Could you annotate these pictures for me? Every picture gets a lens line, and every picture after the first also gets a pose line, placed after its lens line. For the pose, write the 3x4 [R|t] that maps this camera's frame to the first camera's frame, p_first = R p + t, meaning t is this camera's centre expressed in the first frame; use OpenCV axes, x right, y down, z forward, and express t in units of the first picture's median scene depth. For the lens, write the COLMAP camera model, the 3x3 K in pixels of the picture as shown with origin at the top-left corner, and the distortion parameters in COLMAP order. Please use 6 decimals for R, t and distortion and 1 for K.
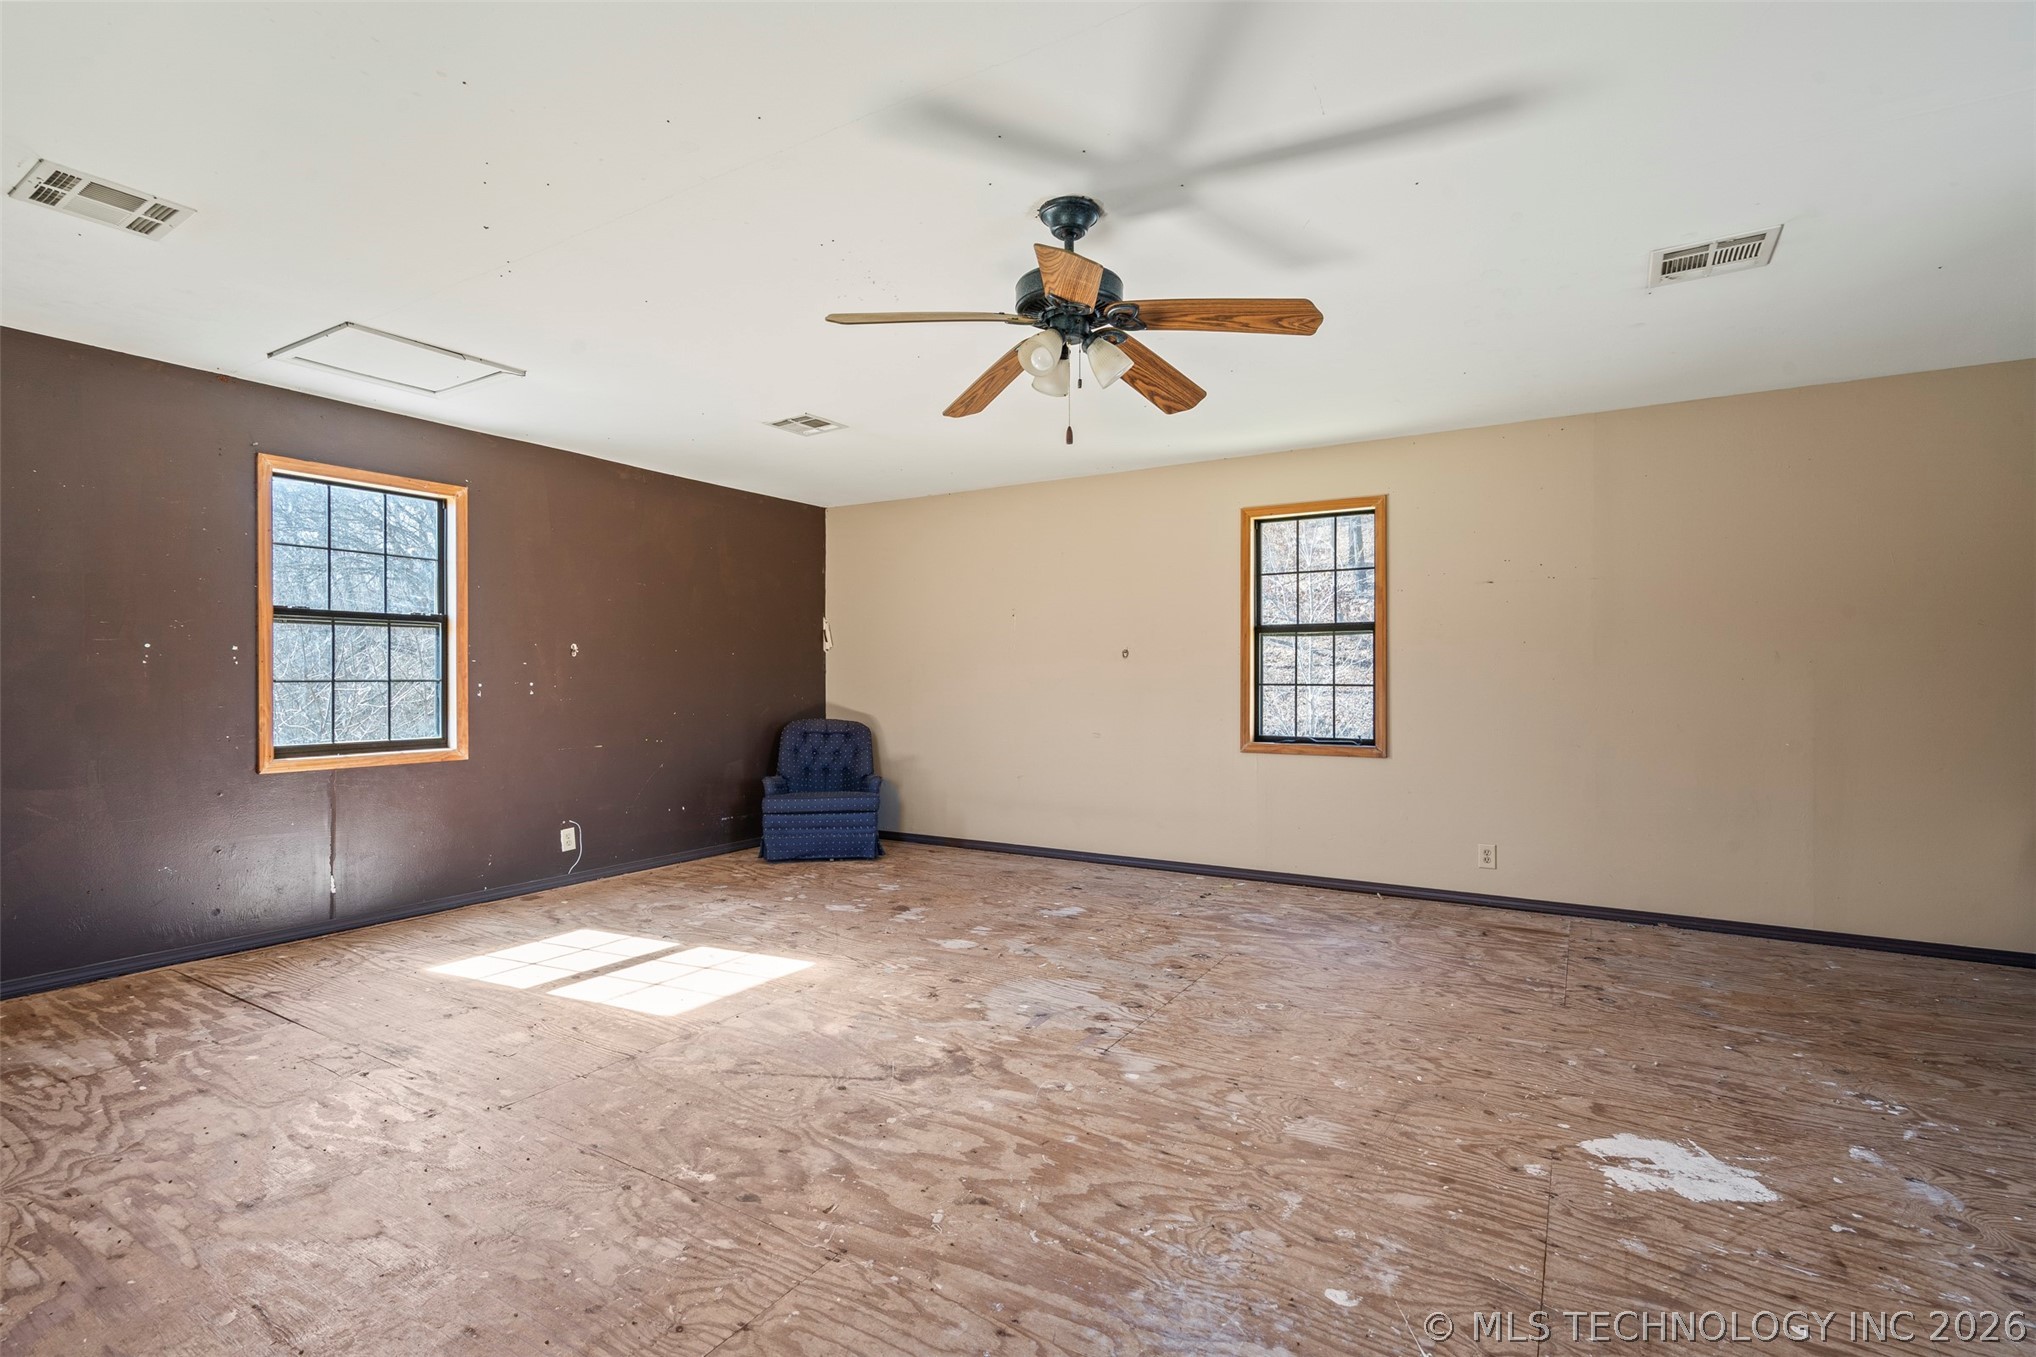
lens RADIAL K [[940.8, 0, 1017.1], [0, 940.8, 676.3], [0, 0, 1]] dist [-0.005516, 0.000246]
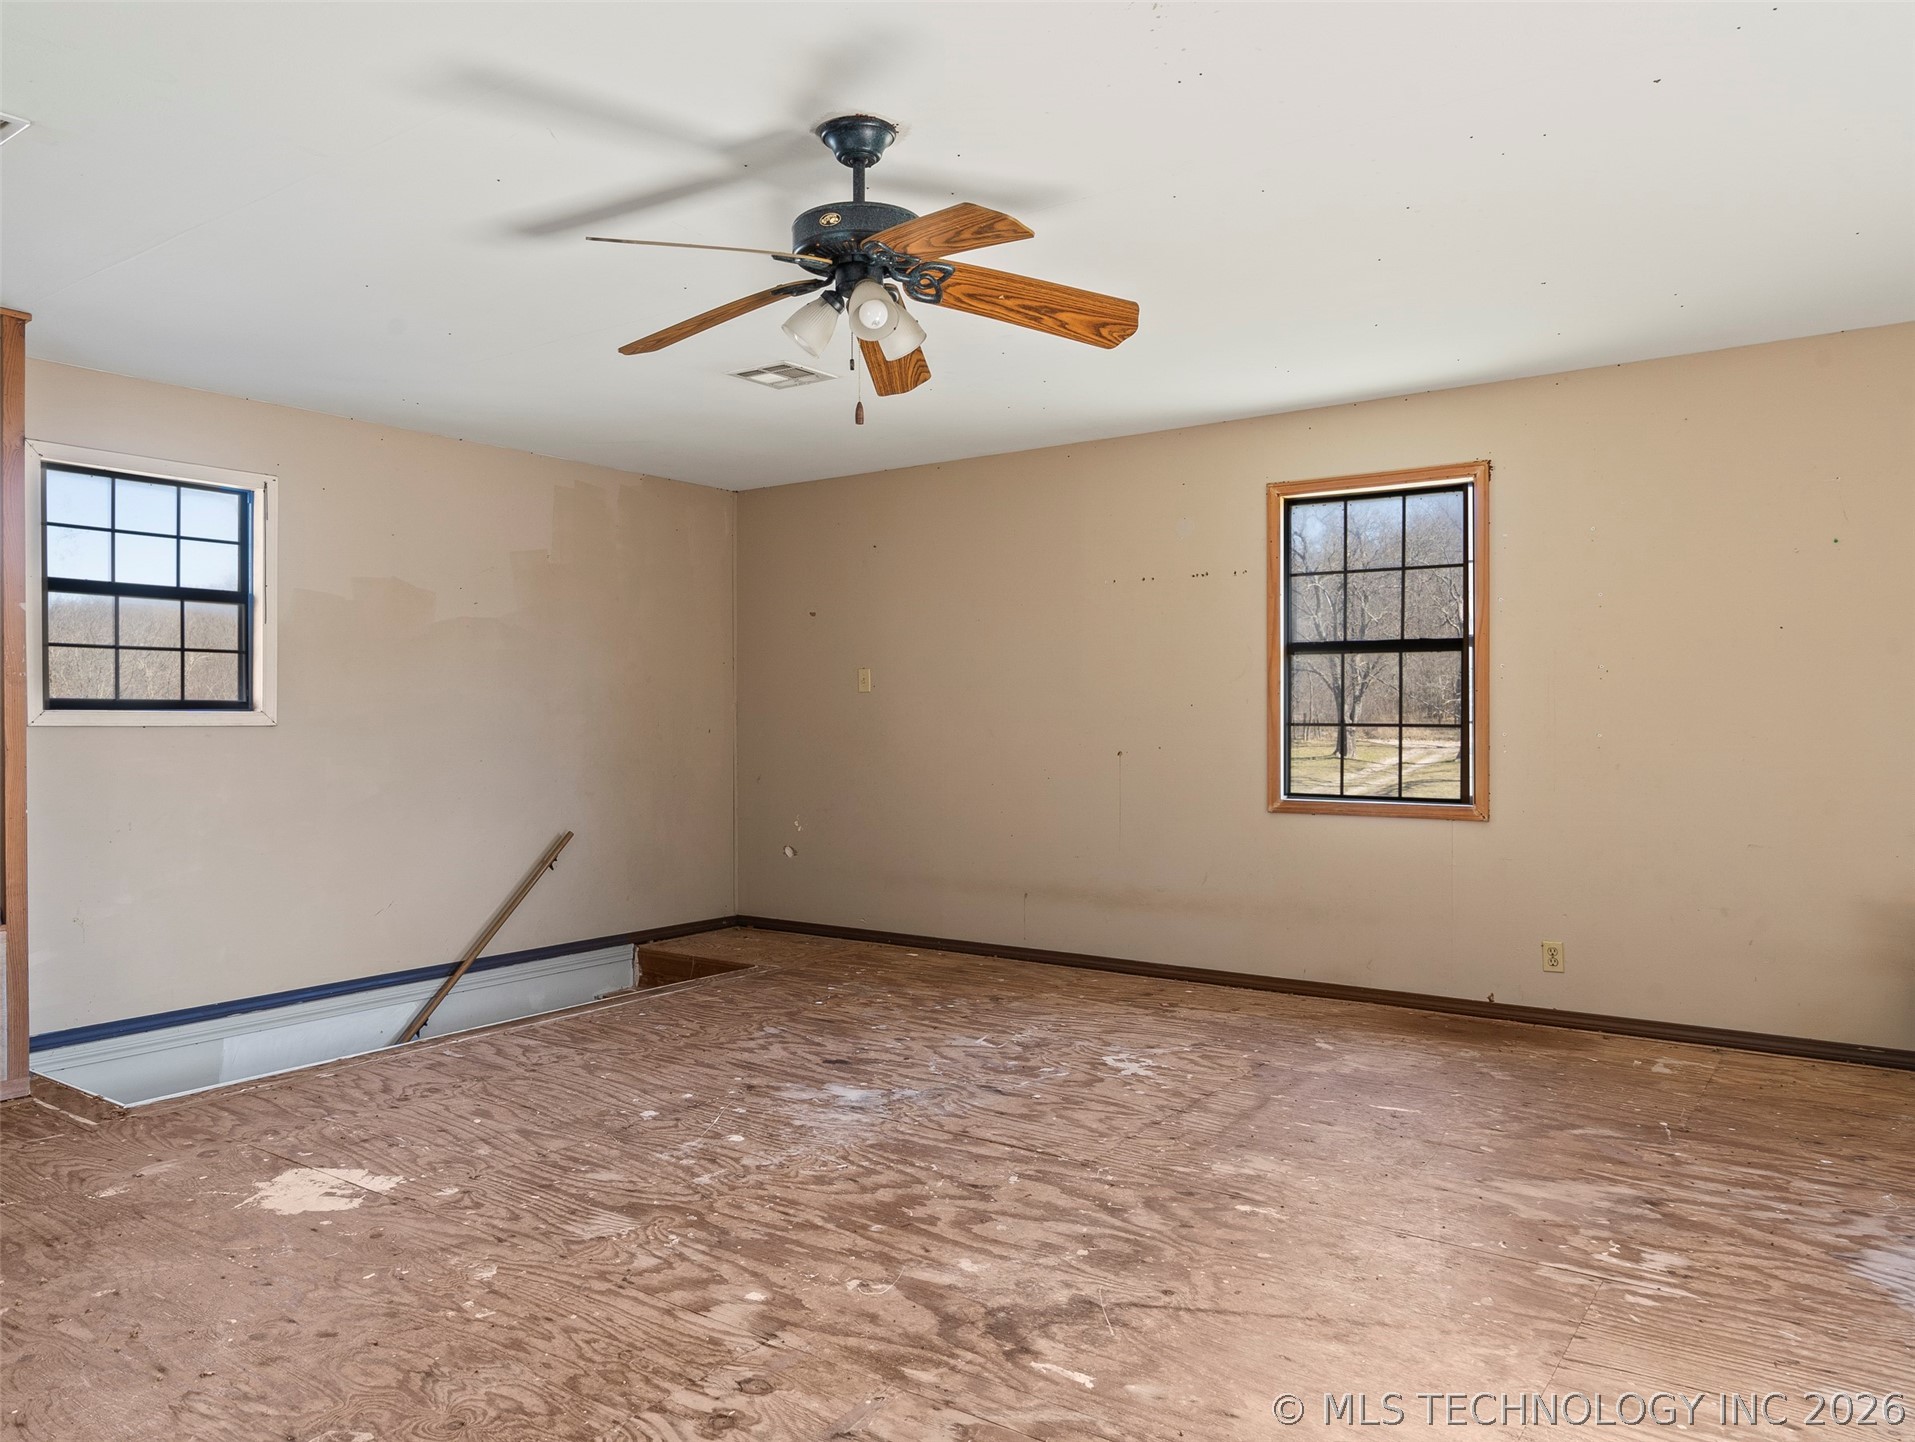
lens RADIAL K [[1376.5, 0, 958.8], [0, 1376.5, 720.4], [0, 0, 1]] dist [0.000594, 0.000017]
pose [[-0.998168, 0.005498, 0.060251, -0.105188], [0.005674, 0.999980, 0.002752, -0.001407], [-0.060234, 0.003089, -0.998179, 2.325320]]
